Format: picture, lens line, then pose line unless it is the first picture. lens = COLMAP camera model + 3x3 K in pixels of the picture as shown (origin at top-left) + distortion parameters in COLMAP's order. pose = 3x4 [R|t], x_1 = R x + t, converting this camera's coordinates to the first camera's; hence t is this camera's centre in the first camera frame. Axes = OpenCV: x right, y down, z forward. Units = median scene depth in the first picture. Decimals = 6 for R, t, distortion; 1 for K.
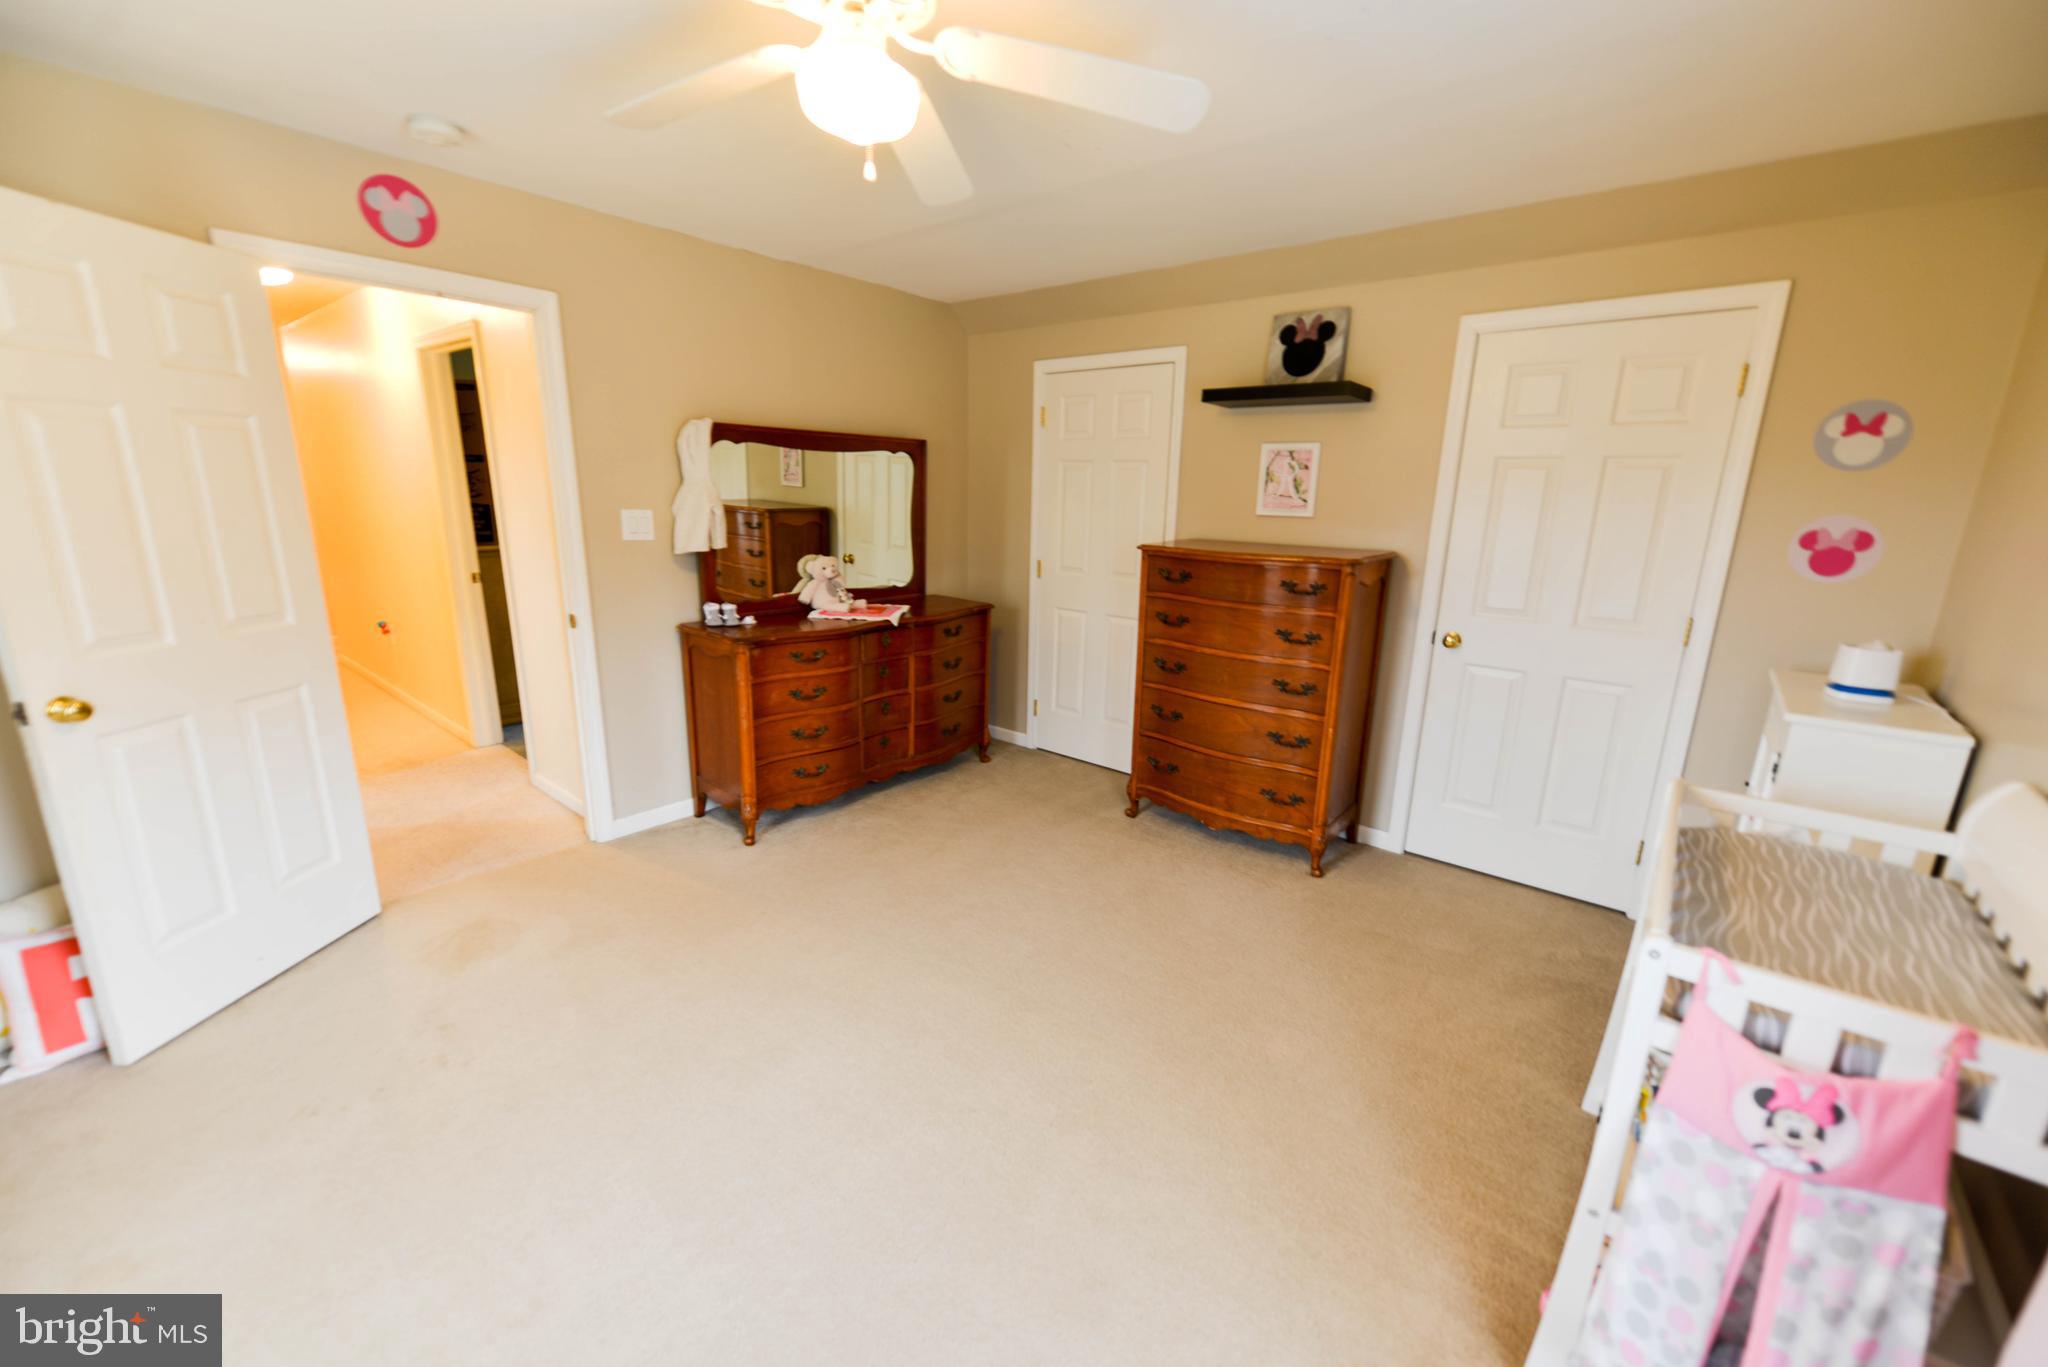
lens RADIAL K [[806.7, 0, 1021.8], [0, 806.7, 682.5], [0, 0, 1]] dist [0.010793, -0.003236]
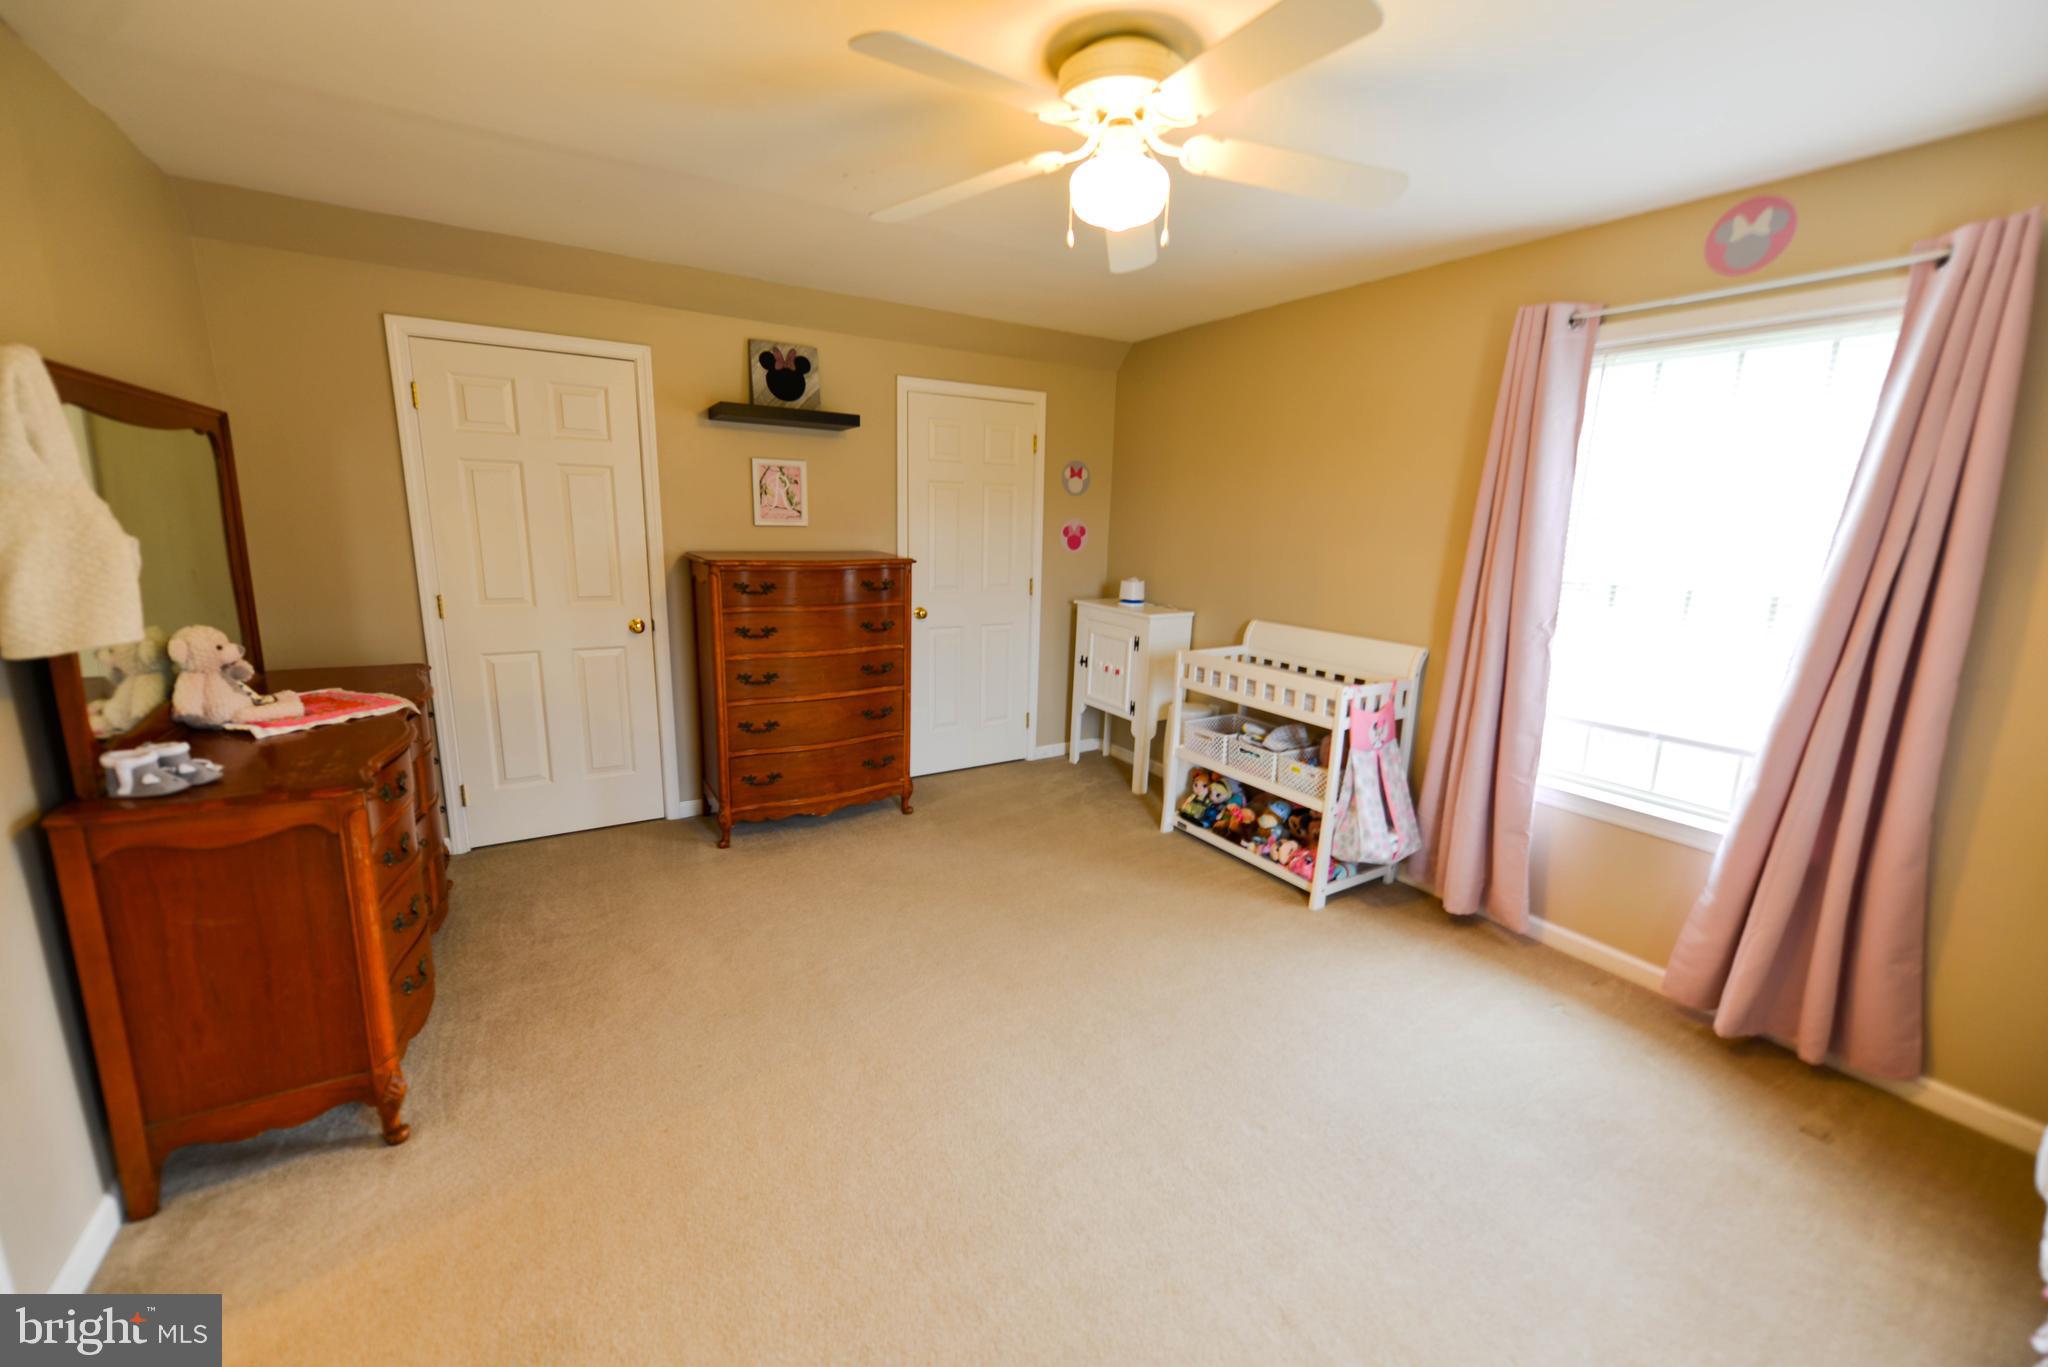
lens RADIAL K [[806.7, 0, 1021.8], [0, 806.7, 682.5], [0, 0, 1]] dist [0.010793, -0.003236]
pose [[0.310941, -0.210966, 0.926719, -0.673694], [0.204249, 0.967105, 0.151629, -0.105696], [-0.928223, 0.142134, 0.343802, 0.371384]]
